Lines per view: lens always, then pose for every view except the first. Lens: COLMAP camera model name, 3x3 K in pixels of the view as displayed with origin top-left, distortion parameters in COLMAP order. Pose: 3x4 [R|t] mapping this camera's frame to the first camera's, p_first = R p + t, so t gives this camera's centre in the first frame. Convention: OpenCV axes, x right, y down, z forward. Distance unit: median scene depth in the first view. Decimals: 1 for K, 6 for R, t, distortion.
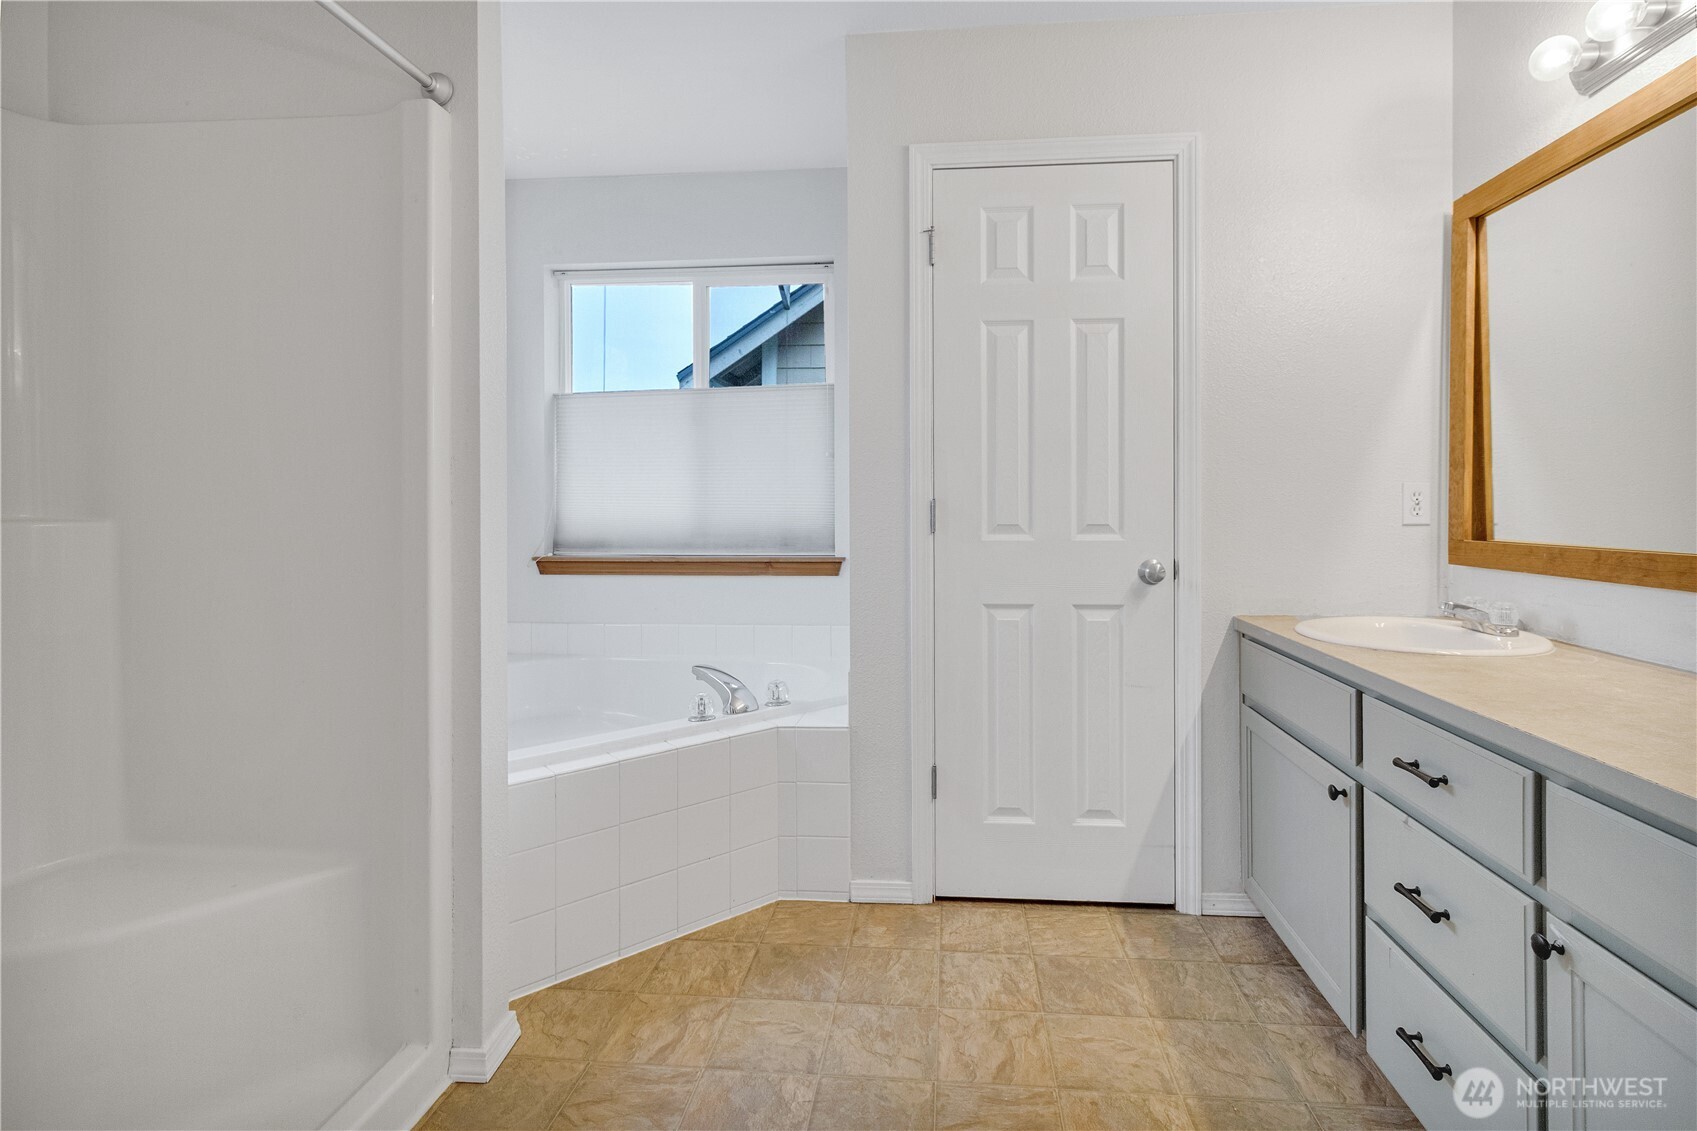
lens RADIAL K [[827.8, 0, 862.2], [0, 827.8, 491.3], [0, 0, 1]] dist [-0.000246, 0.000819]
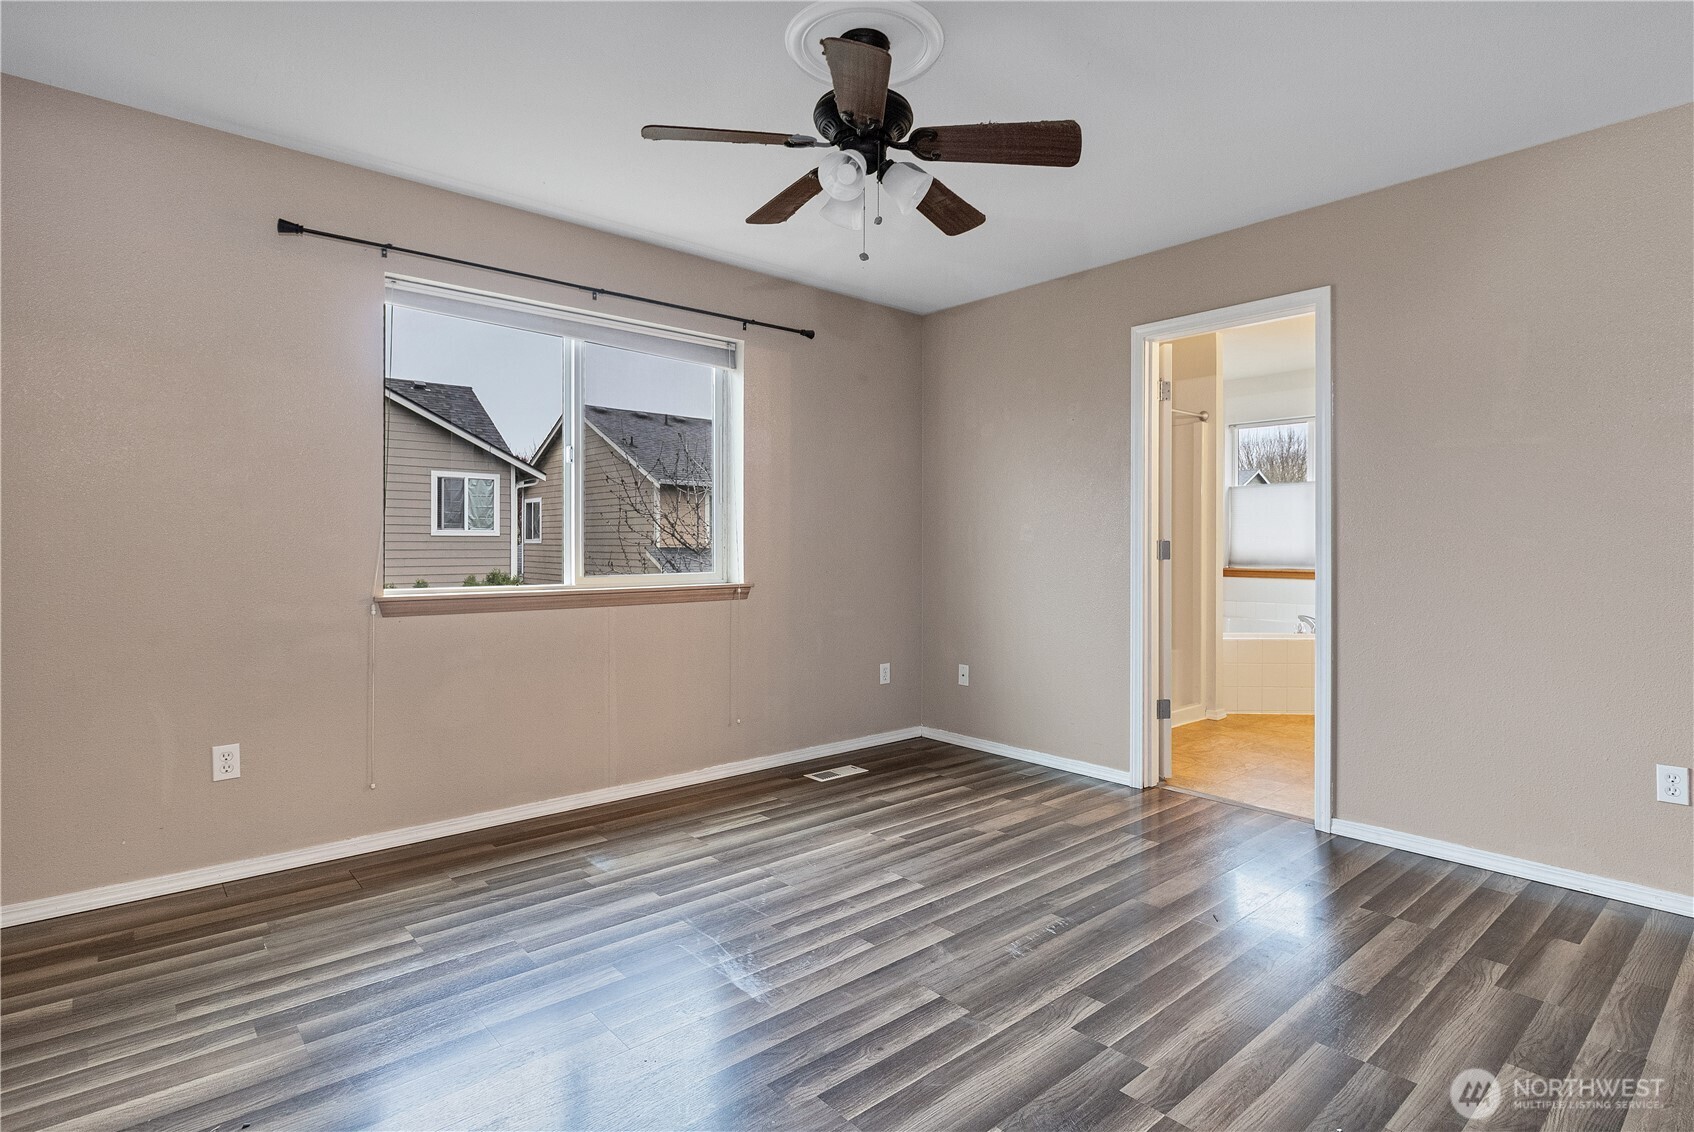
lens RADIAL K [[826.4, 0, 859.8], [0, 826.4, 558.8], [0, 0, 1]] dist [-0.000246, 0.000819]
pose [[0.731377, 0.011779, -0.681872, 0.502392], [0.007139, 0.999664, 0.024925, 0.000793], [0.681936, -0.023098, 0.731047, -1.596164]]
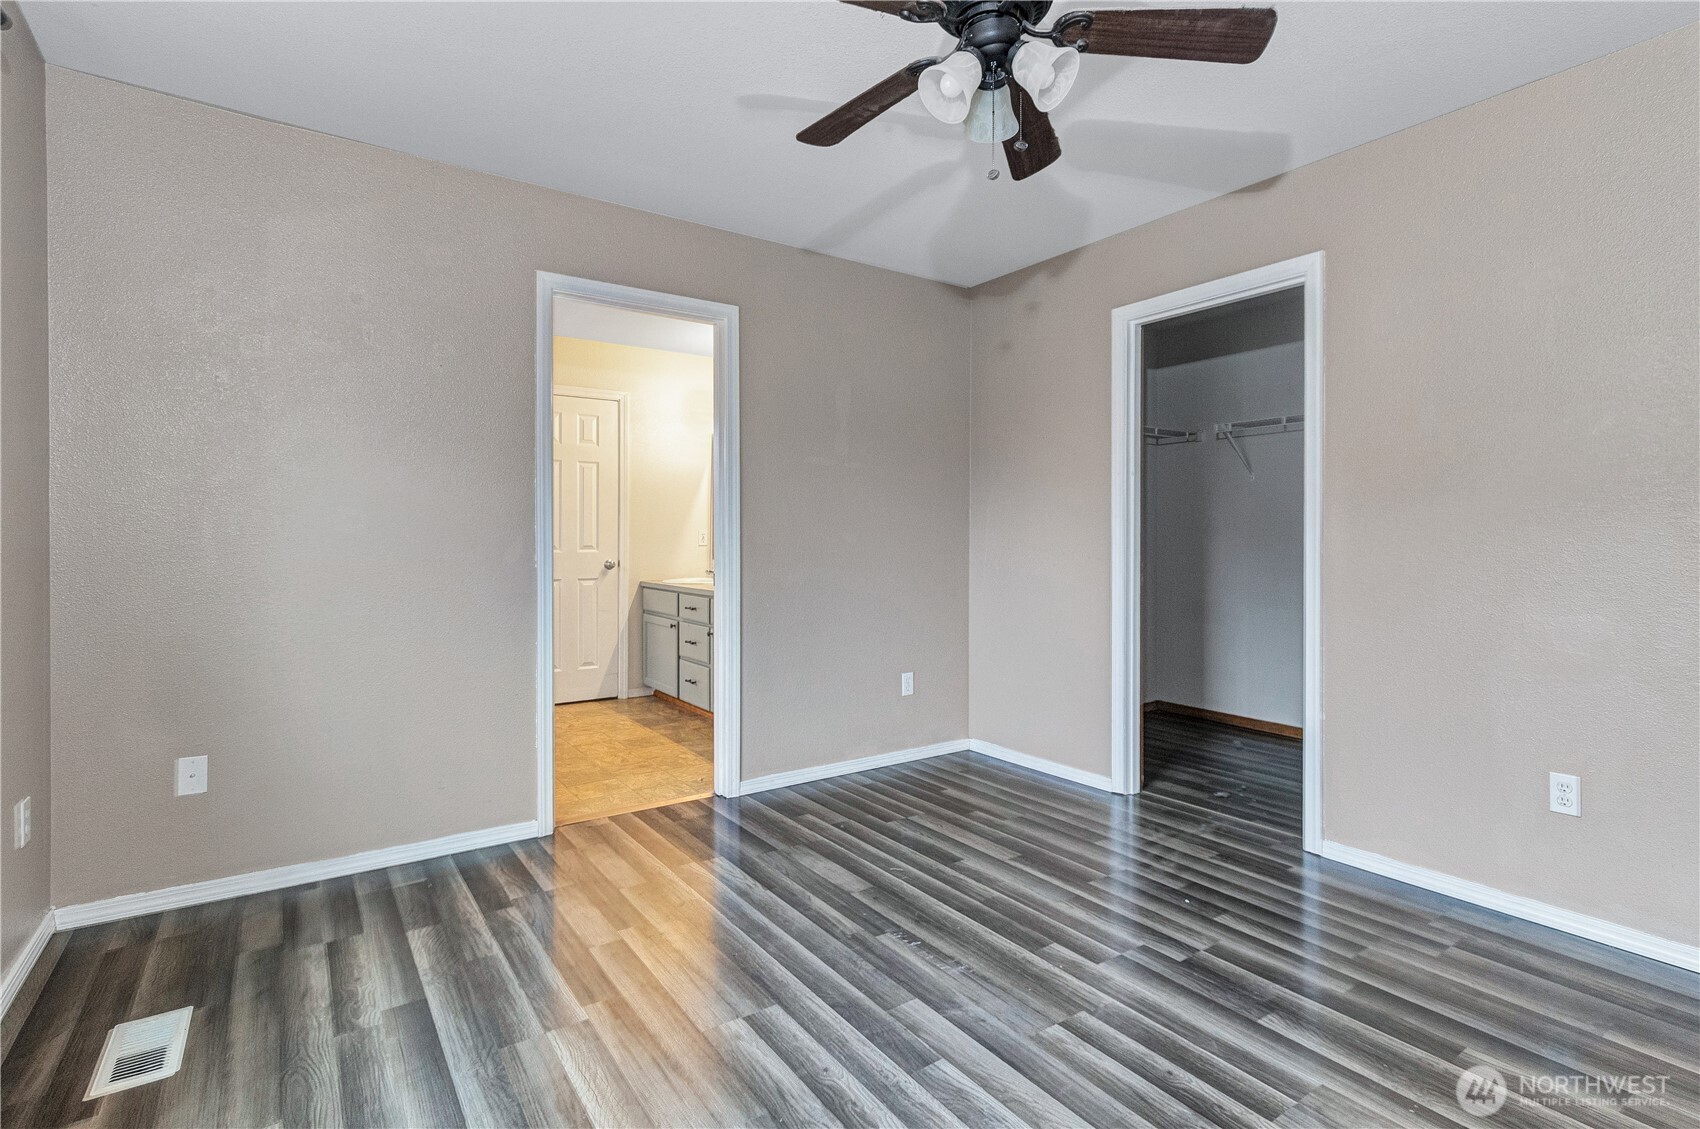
lens RADIAL K [[829.3, 0, 856.0], [0, 829.3, 549.7], [0, 0, 1]] dist [-0.000246, 0.000819]
pose [[0.761342, -0.007133, 0.648311, -0.713677], [-0.008691, 0.999737, 0.021205, -0.007120], [-0.648292, -0.021779, 0.761080, -1.402933]]
